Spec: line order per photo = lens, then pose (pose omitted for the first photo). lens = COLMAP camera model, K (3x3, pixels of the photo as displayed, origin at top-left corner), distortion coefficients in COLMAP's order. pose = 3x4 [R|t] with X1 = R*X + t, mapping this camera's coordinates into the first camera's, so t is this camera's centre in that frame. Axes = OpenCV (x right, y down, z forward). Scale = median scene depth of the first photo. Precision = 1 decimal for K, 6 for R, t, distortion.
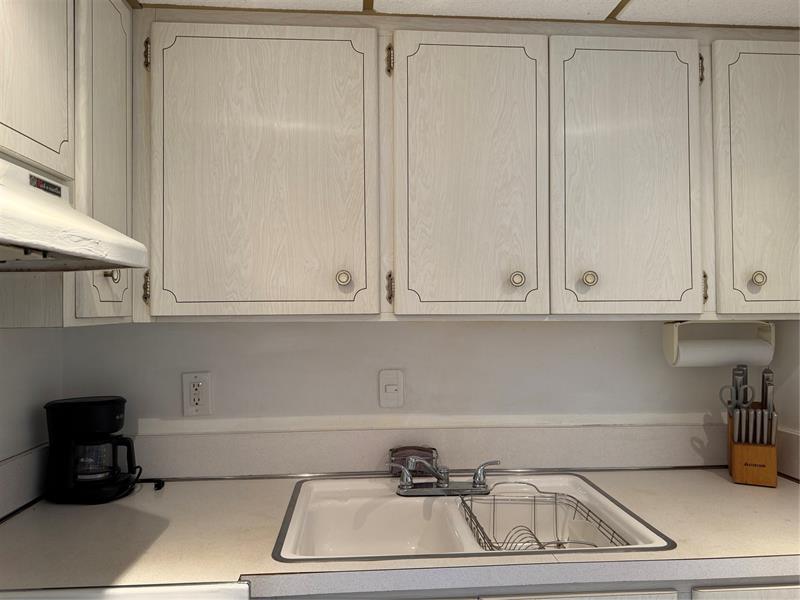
lens RADIAL K [[582.2, 0, 389.6], [0, 582.2, 298.4], [0, 0, 1]] dist [0.082436, -0.126498]
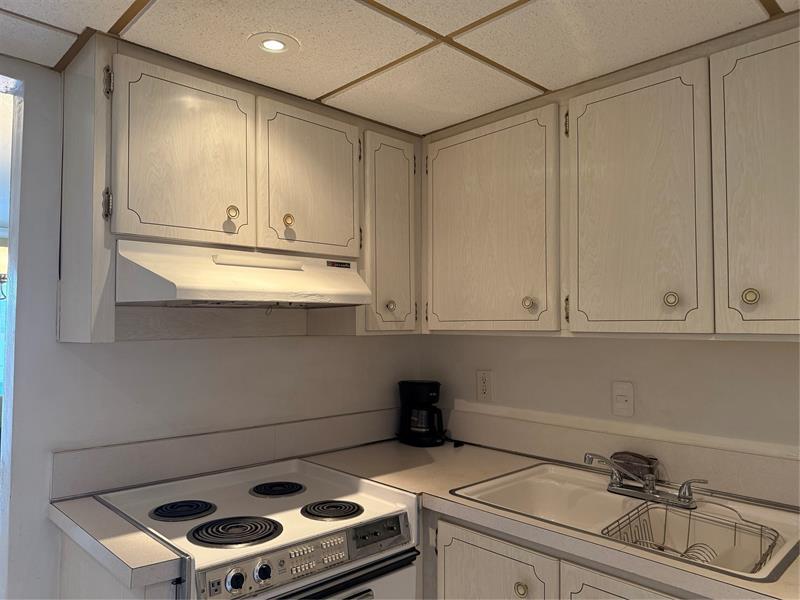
lens RADIAL K [[570.1, 0, 392.2], [0, 570.1, 304.2], [0, 0, 1]] dist [0.049368, -0.071321]
pose [[0.624818, -0.023947, -0.780403, 0.652006], [0.009014, 0.999684, -0.023459, -0.004112], [0.780719, 0.007623, 0.624836, -0.028902]]
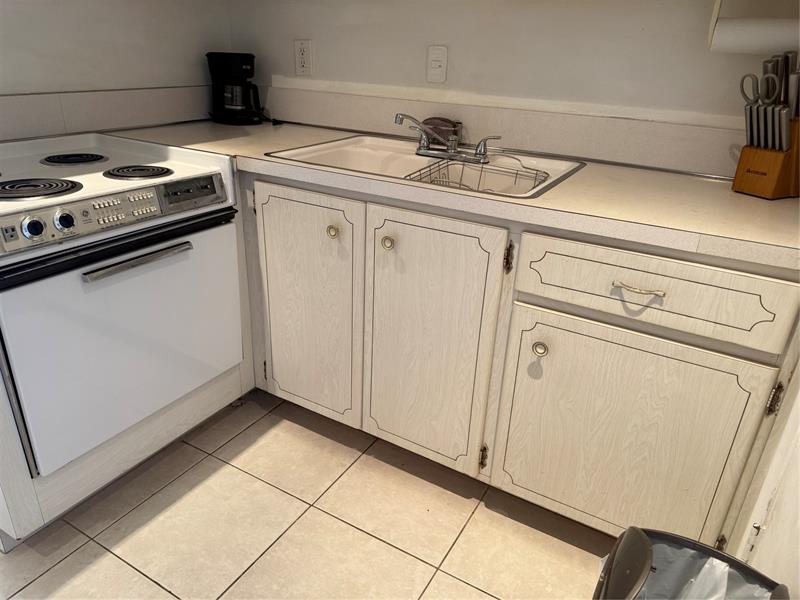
lens RADIAL K [[570.1, 0, 392.2], [0, 570.1, 304.2], [0, 0, 1]] dist [0.049368, -0.071321]
pose [[0.815019, 0.269605, -0.512891, 0.690786], [-0.027777, 0.902320, 0.430170, 0.109668], [0.578768, -0.336350, 0.742897, -0.022126]]
